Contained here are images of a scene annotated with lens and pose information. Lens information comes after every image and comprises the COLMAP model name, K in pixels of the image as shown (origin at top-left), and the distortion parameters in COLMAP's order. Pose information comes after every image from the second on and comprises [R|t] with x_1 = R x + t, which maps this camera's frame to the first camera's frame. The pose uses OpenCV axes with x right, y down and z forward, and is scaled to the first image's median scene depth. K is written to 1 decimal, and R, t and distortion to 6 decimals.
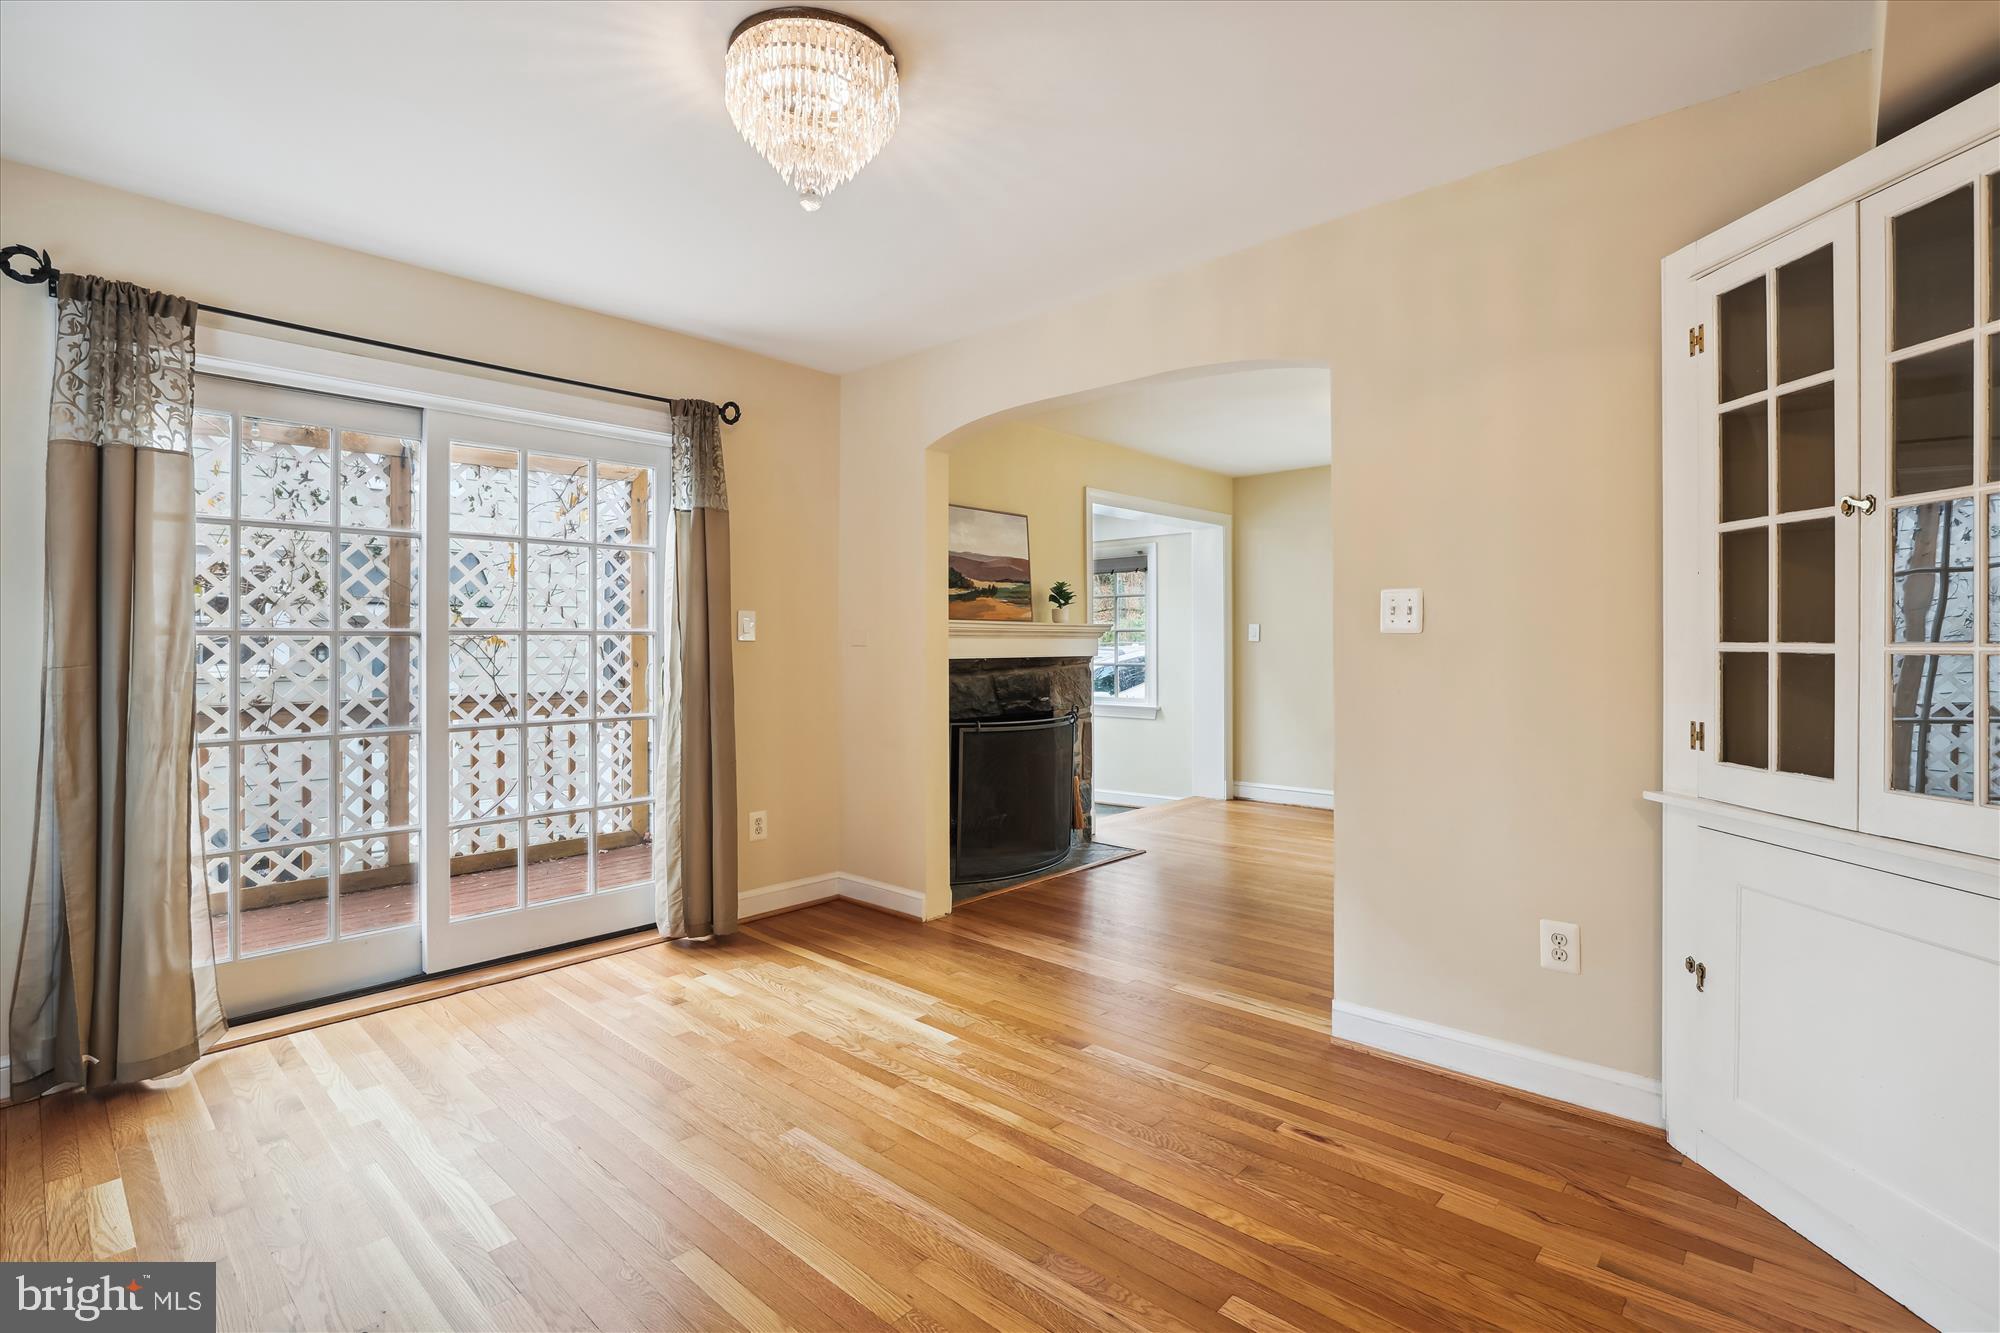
lens RADIAL K [[929.0, 0, 1011.8], [0, 929.0, 635.3], [0, 0, 1]] dist [-0.009254, 0.001263]
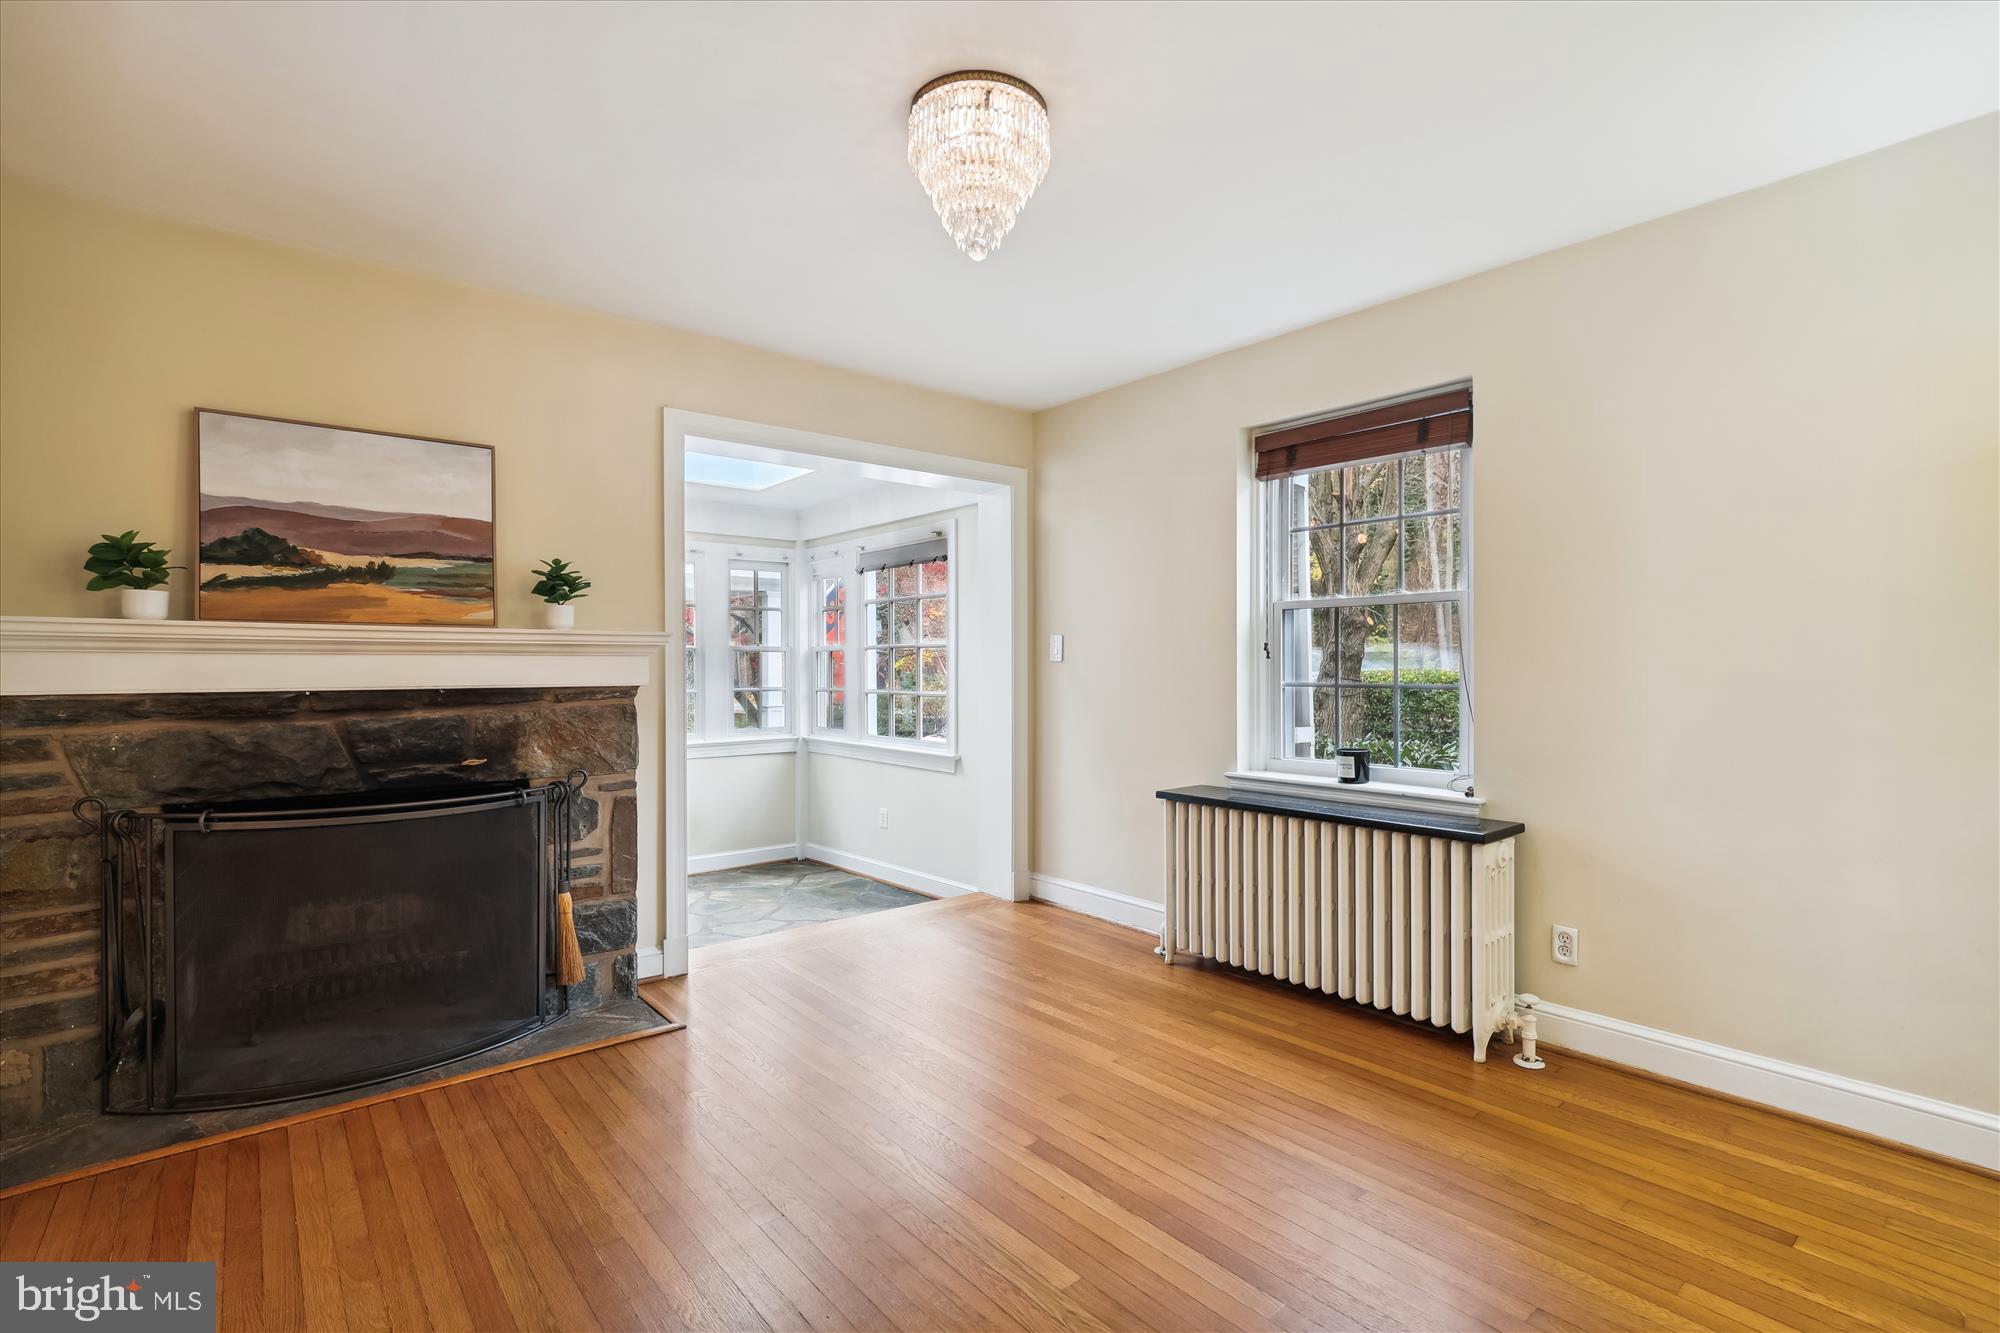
lens RADIAL K [[929.0, 0, 1013.4], [0, 929.0, 673.6], [0, 0, 1]] dist [-0.009254, 0.001263]
pose [[0.991114, 0.004632, -0.132934, 0.420222], [-0.001988, 0.999798, 0.020016, 0.002244], [0.132999, -0.019574, 0.990923, 0.459826]]
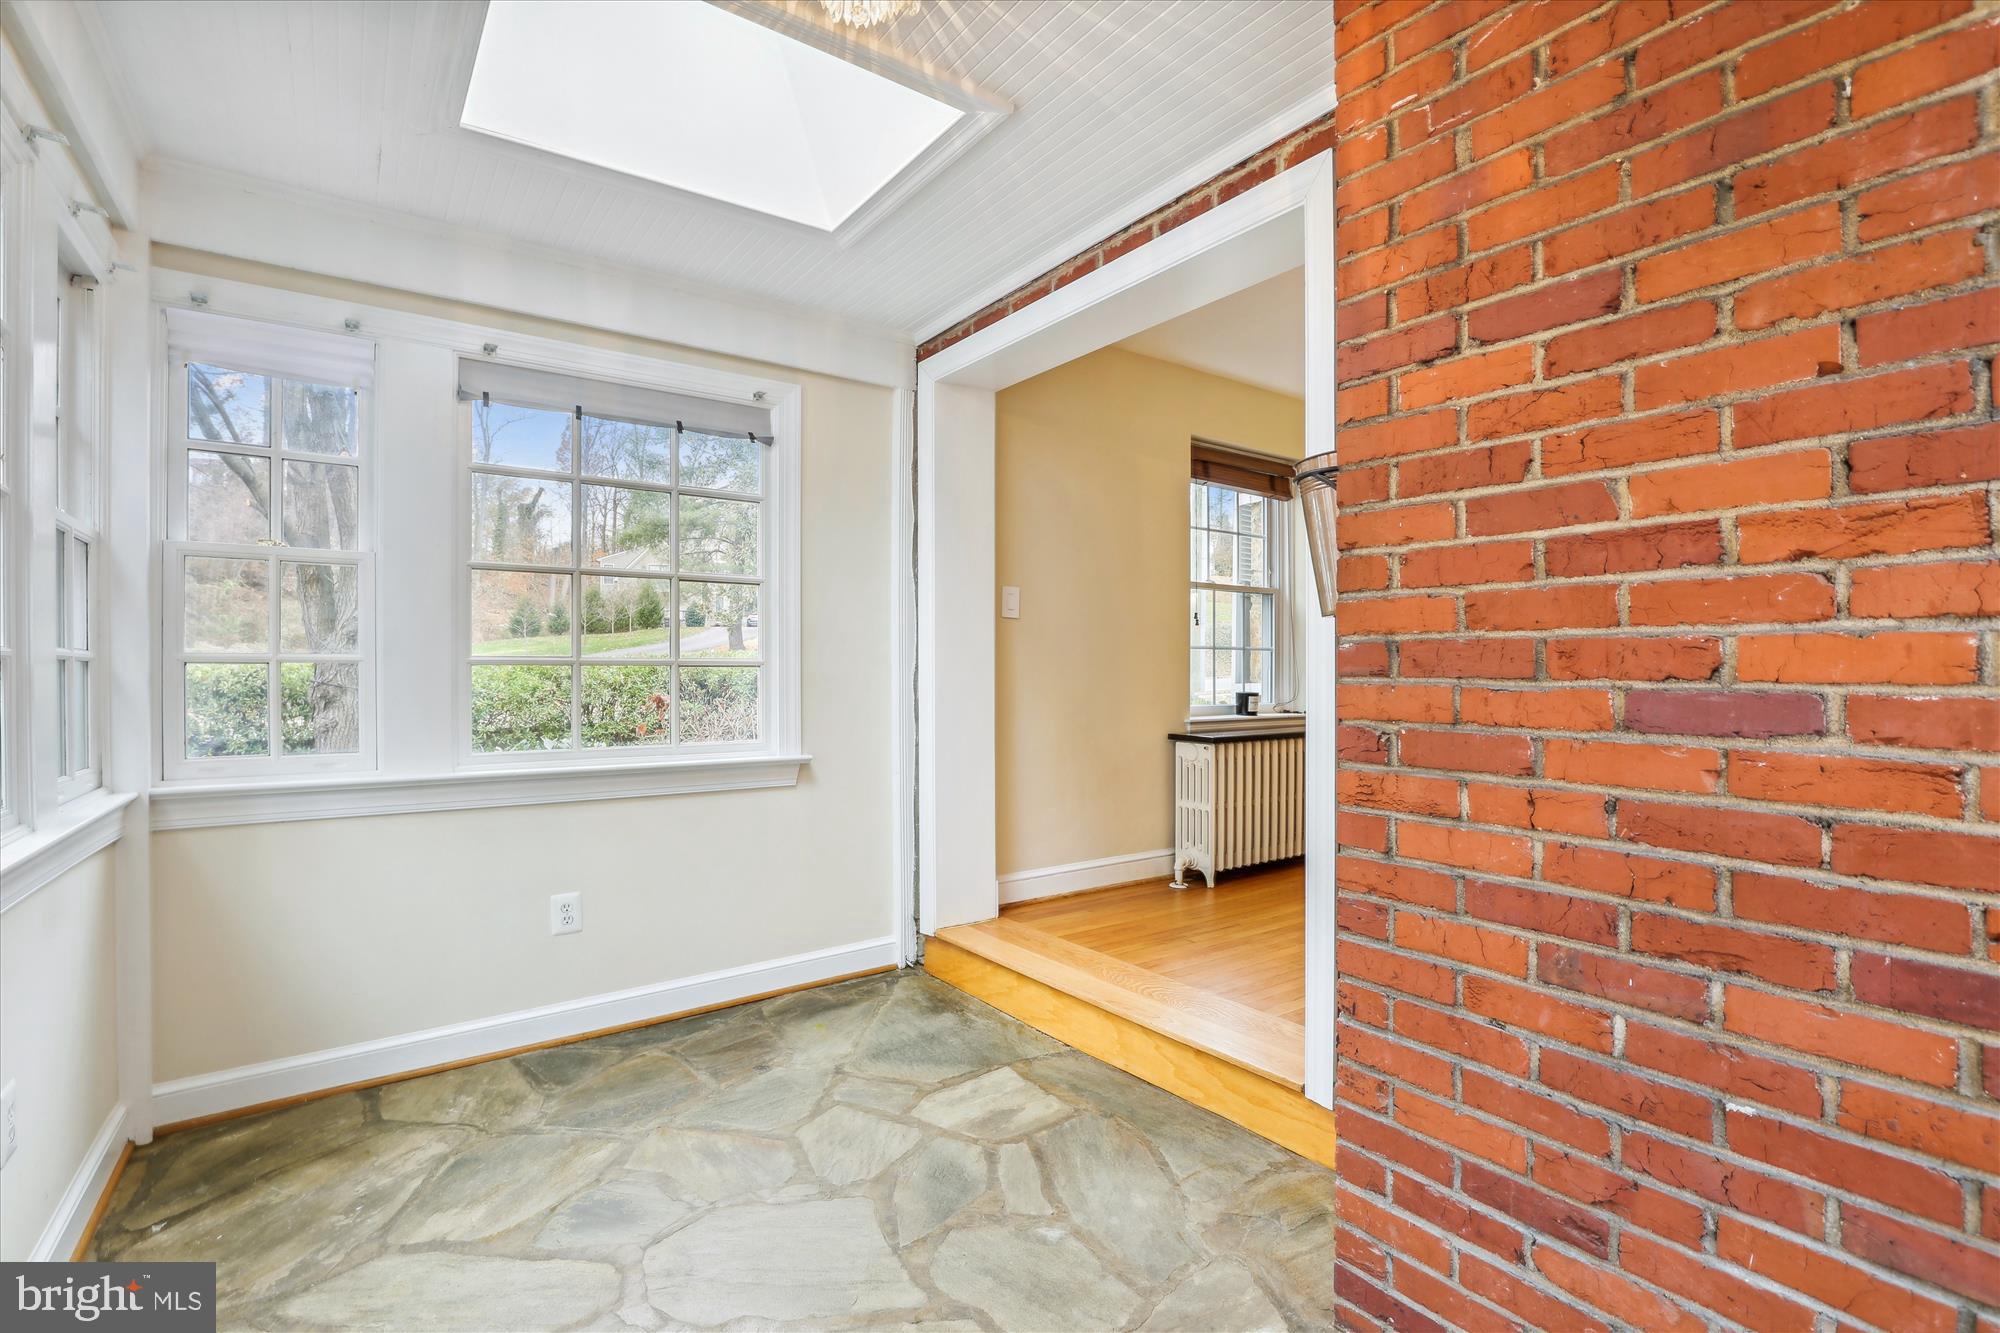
lens RADIAL K [[929.0, 0, 1005.2], [0, 929.0, 661.8], [0, 0, 1]] dist [-0.009254, 0.001263]
pose [[0.194863, 0.012379, 0.980752, -0.376623], [-0.006928, 0.999913, -0.011244, 0.052650], [-0.980806, -0.004604, 0.194931, 1.179682]]
